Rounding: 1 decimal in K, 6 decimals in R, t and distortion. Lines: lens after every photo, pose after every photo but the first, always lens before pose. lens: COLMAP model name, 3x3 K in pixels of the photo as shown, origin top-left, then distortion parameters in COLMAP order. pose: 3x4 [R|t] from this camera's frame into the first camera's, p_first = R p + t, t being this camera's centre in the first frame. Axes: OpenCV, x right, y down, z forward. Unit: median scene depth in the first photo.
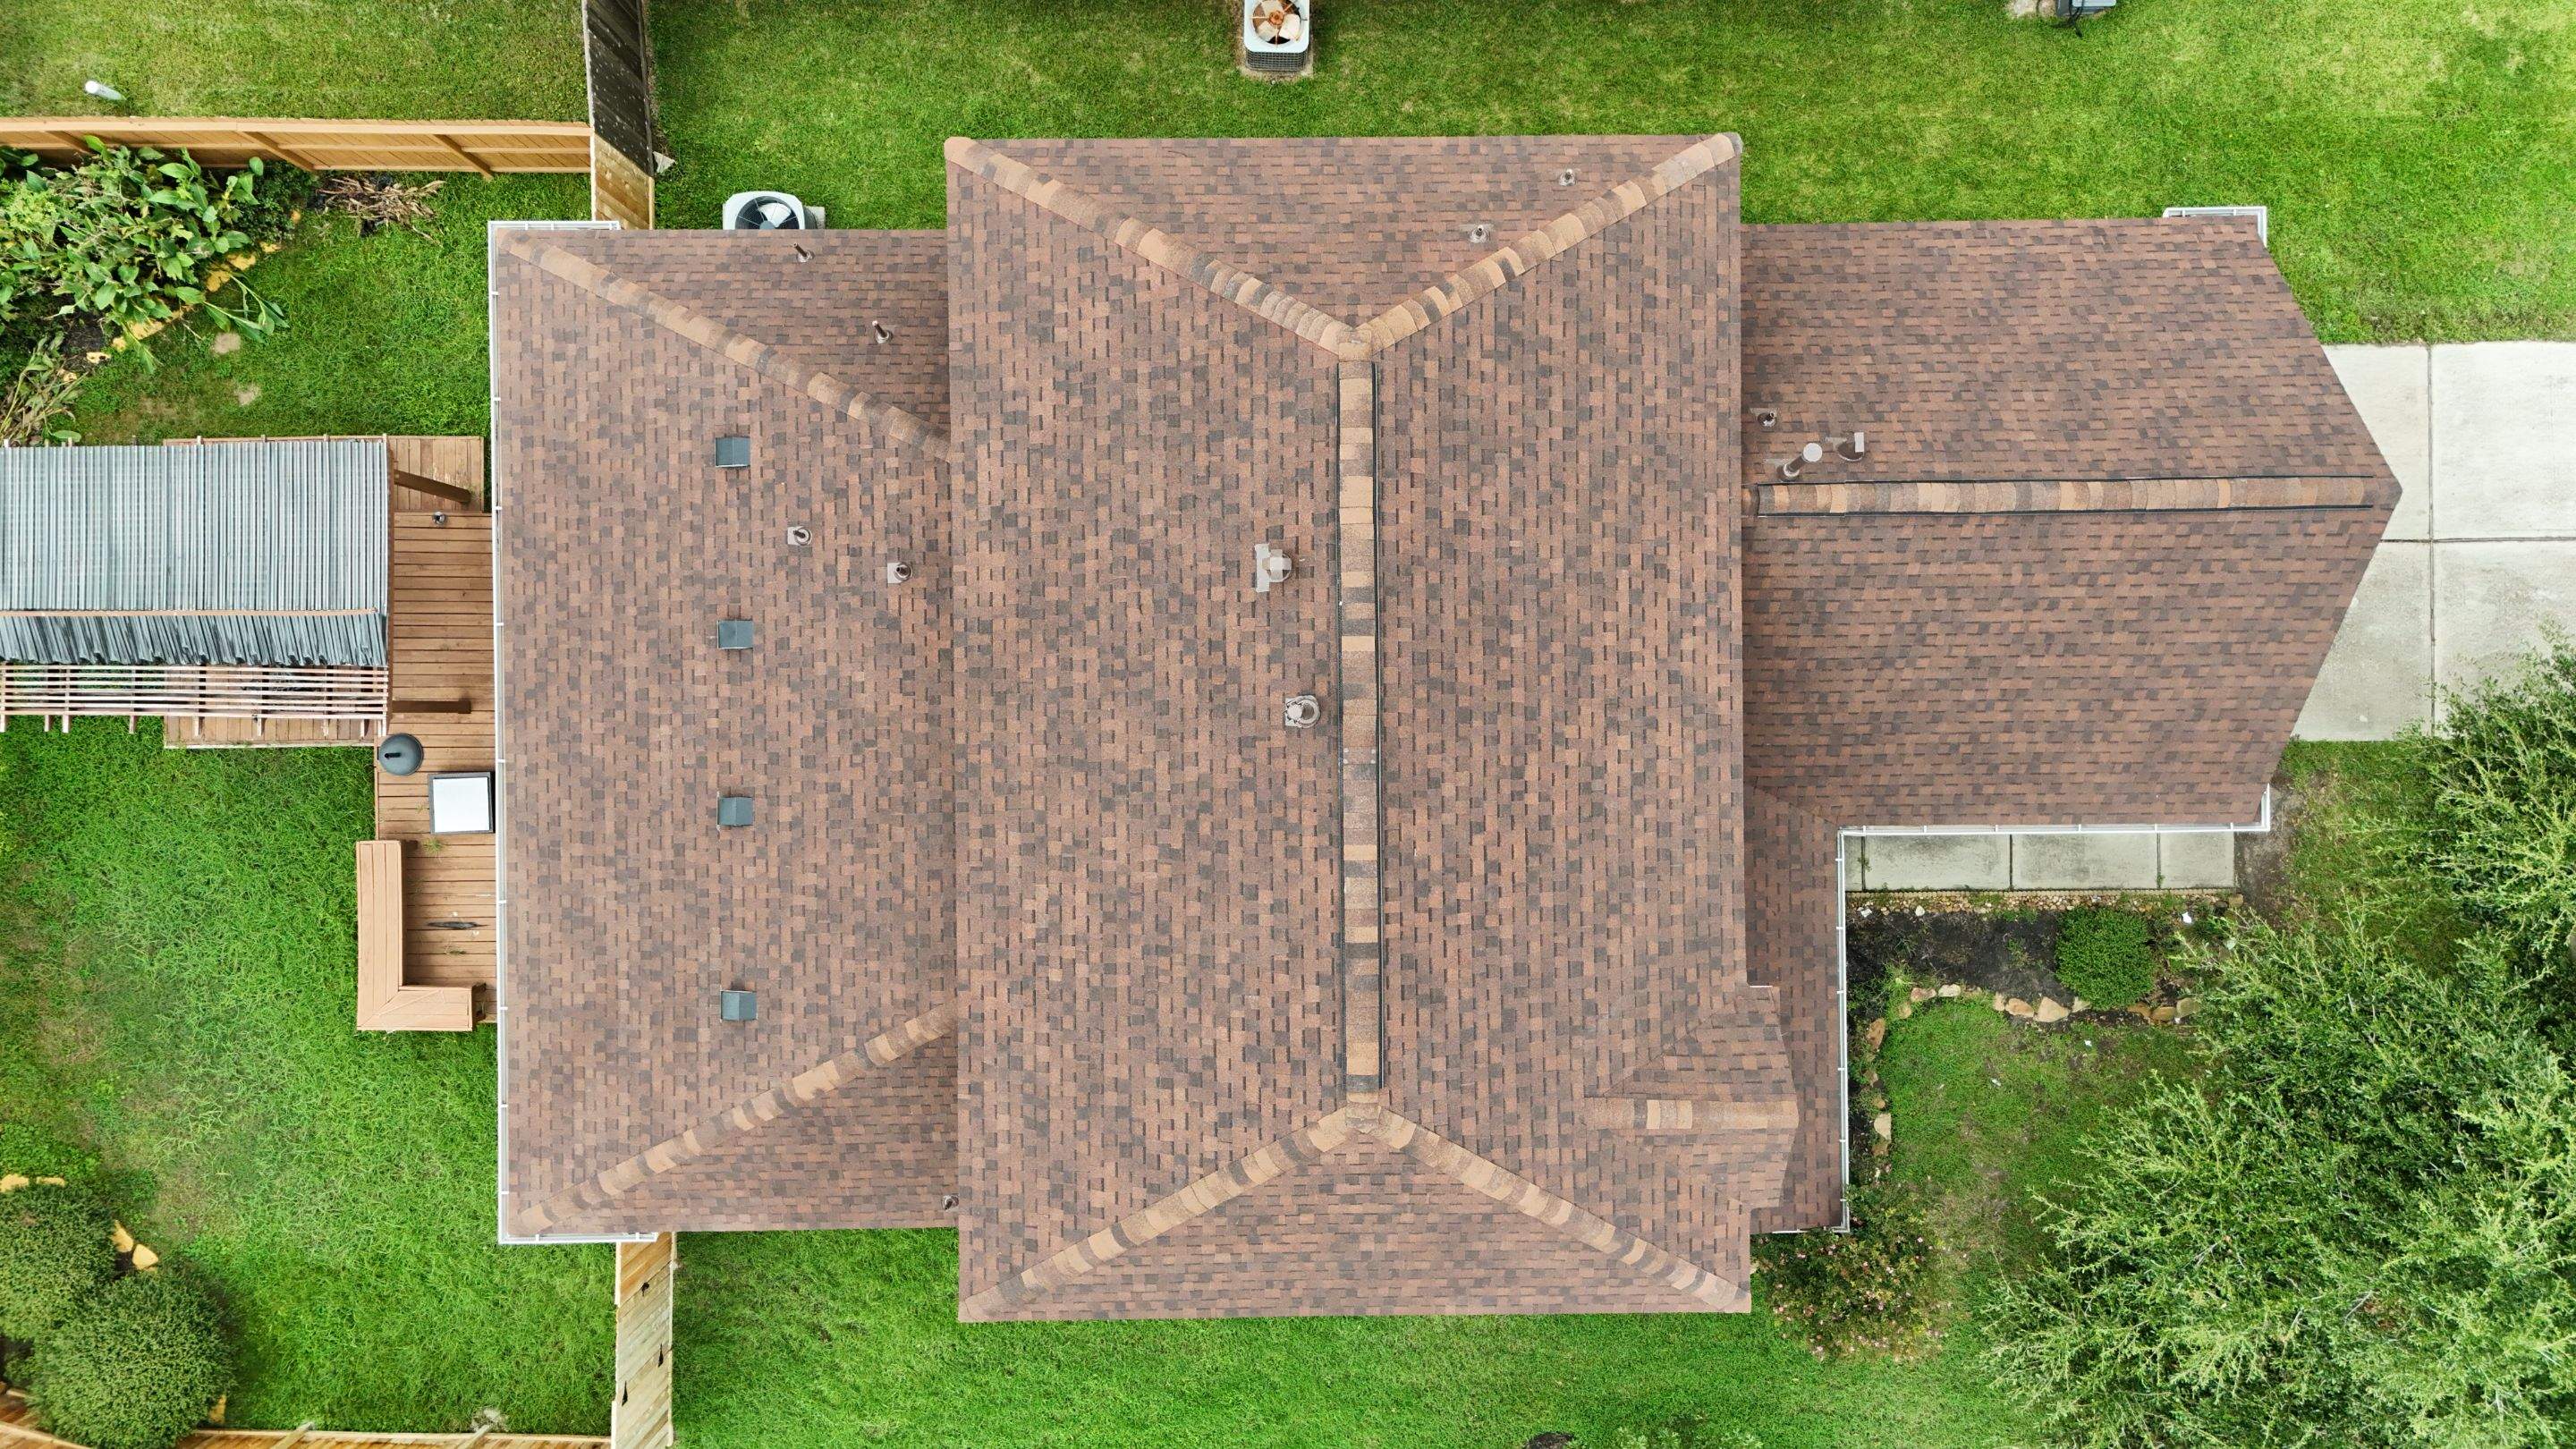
lens RADIAL K [[1899.7, 0, 1294.8], [0, 1899.7, 720.6], [0, 0, 1]] dist [0.100487, -0.116254]
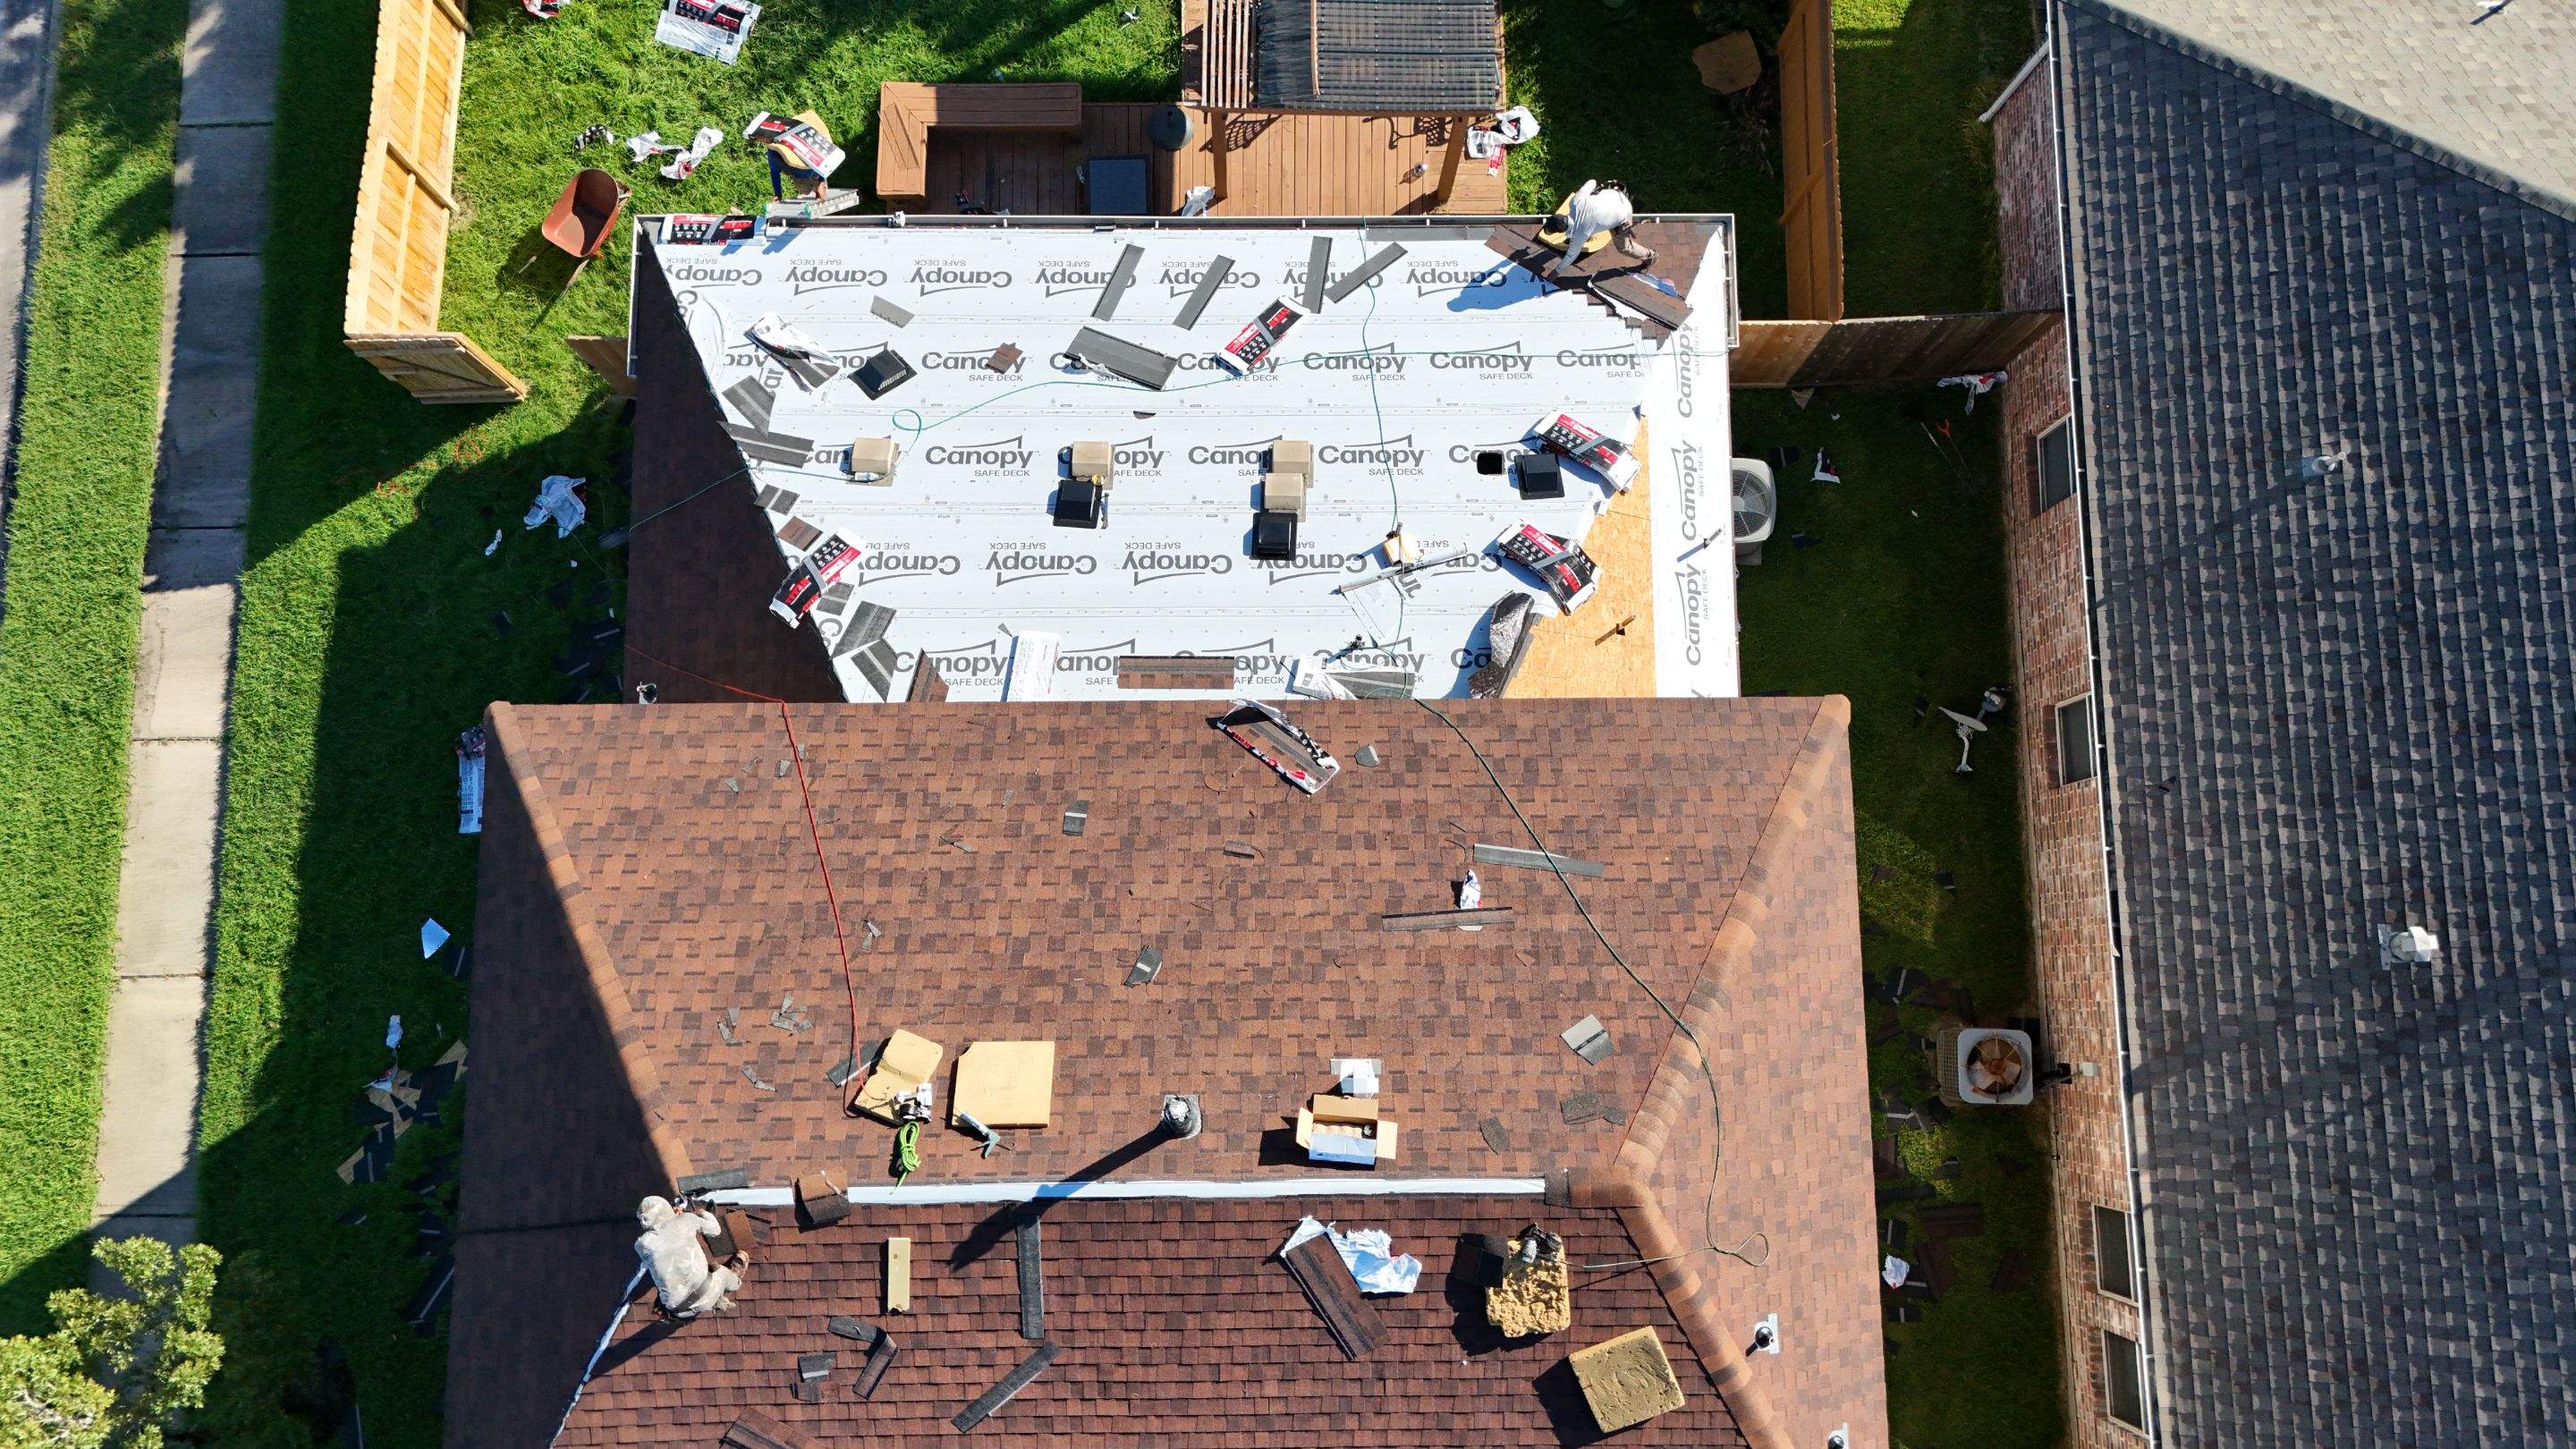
lens RADIAL K [[1913.5, 0, 1284.9], [0, 1913.5, 713.4], [0, 0, 1]] dist [0.091404, -0.098958]
pose [[-0.001849, 0.987560, -0.157229, -0.034232], [-0.999921, -0.003777, -0.011966, -0.034634], [-0.012411, 0.157195, 0.987490, 0.133904]]
